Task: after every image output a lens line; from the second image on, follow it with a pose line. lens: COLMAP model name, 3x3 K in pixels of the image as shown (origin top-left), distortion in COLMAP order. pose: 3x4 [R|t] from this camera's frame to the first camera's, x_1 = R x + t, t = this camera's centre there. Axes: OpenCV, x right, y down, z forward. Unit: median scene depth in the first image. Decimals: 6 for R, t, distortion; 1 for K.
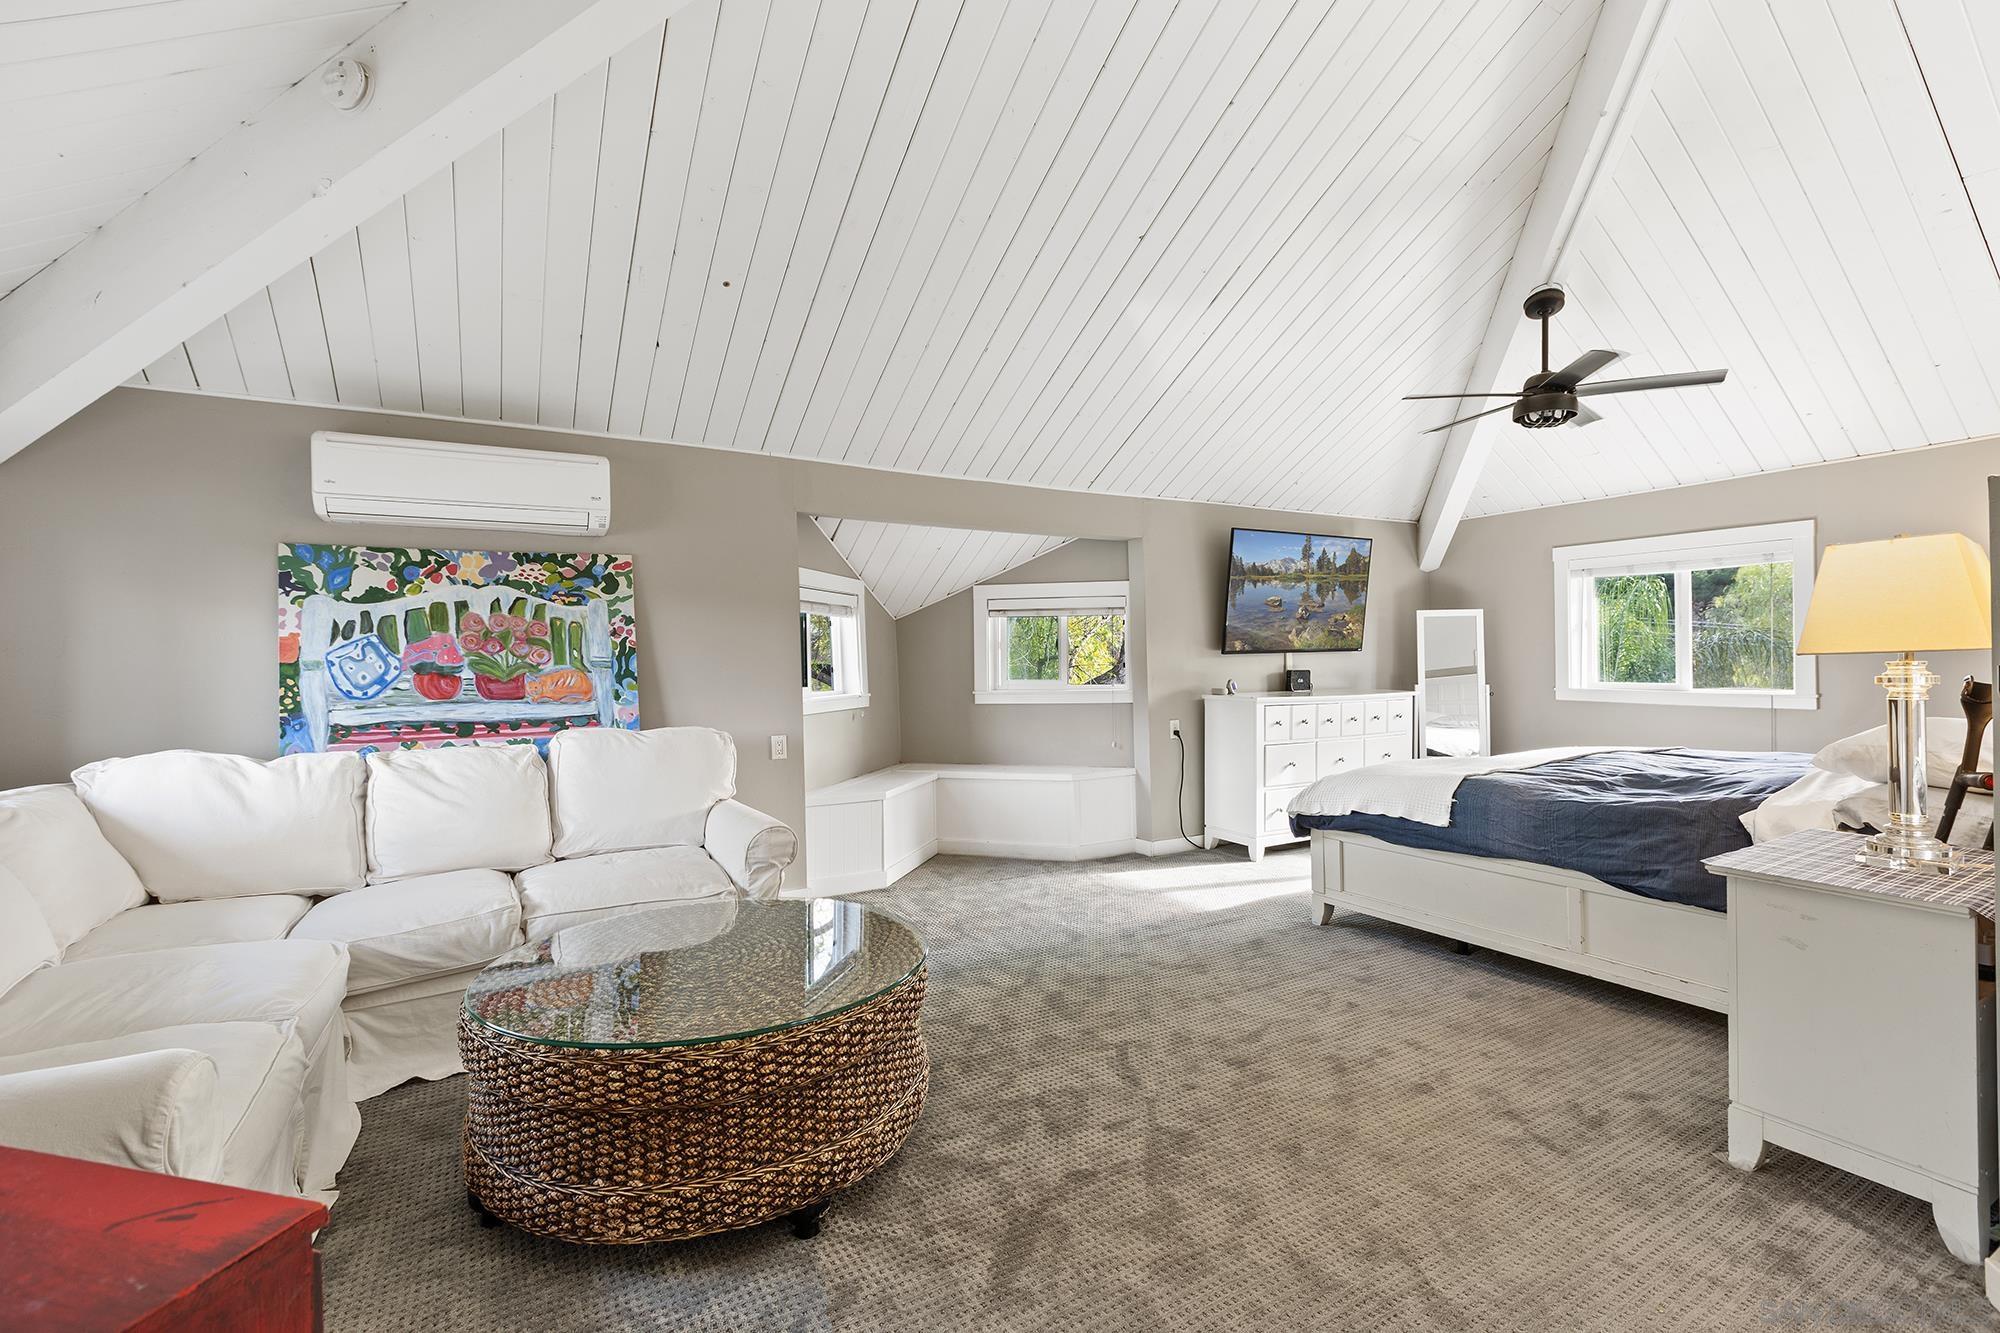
lens RADIAL K [[901.0, 0, 1001.4], [0, 901.0, 660.4], [0, 0, 1]] dist [0.003093, -0.002396]
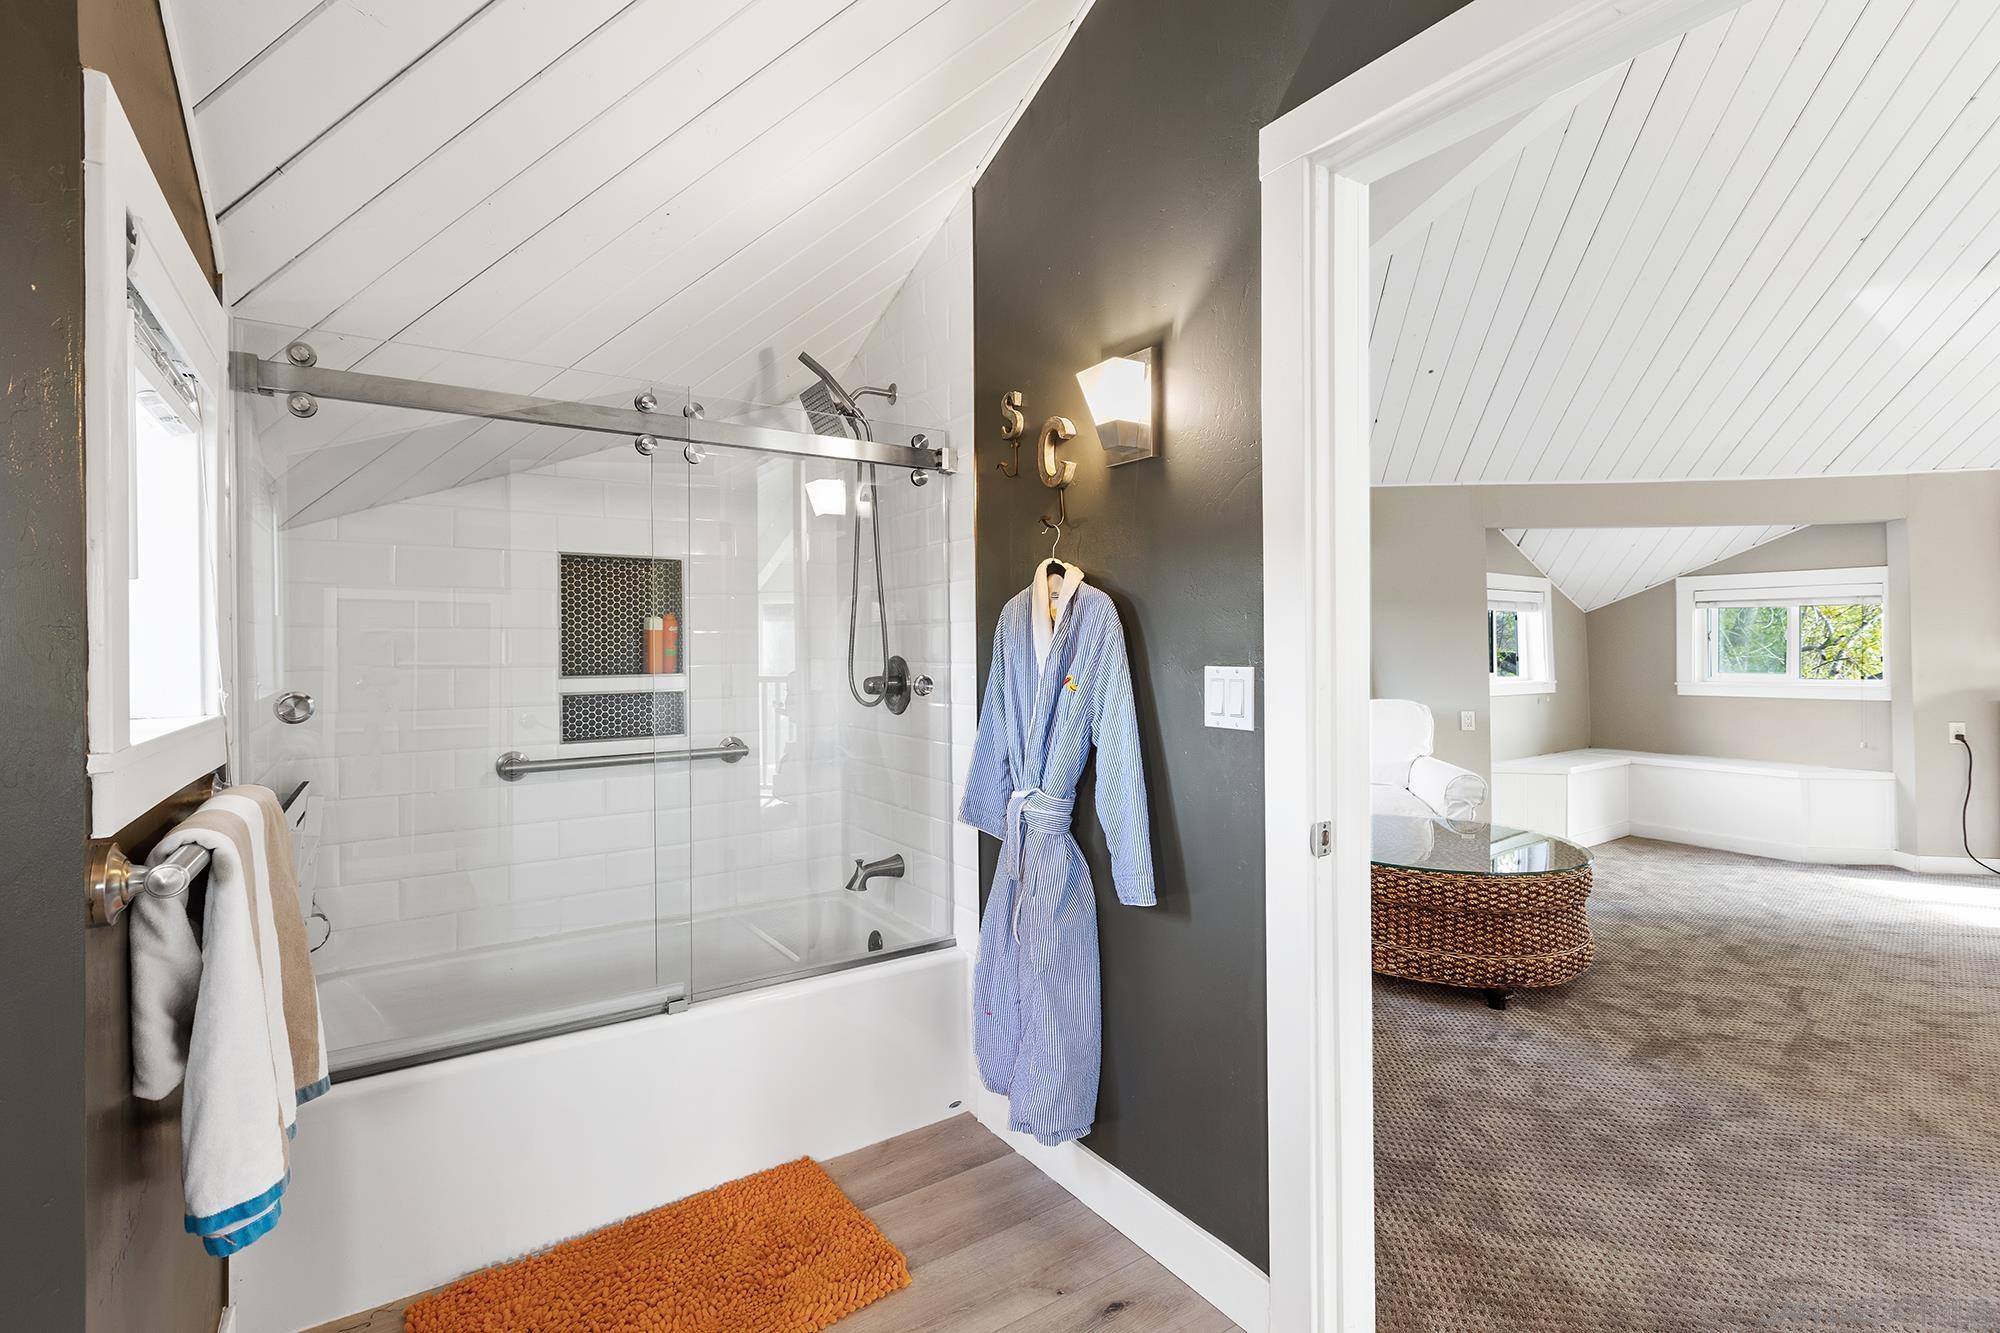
lens RADIAL K [[901.0, 0, 1007.5], [0, 901.0, 642.8], [0, 0, 1]] dist [0.003093, -0.002396]
pose [[0.764062, 0.005608, -0.645118, 0.067775], [-0.008045, 0.999967, -0.000835, -0.004583], [0.645092, 0.005828, 0.764083, -0.356310]]
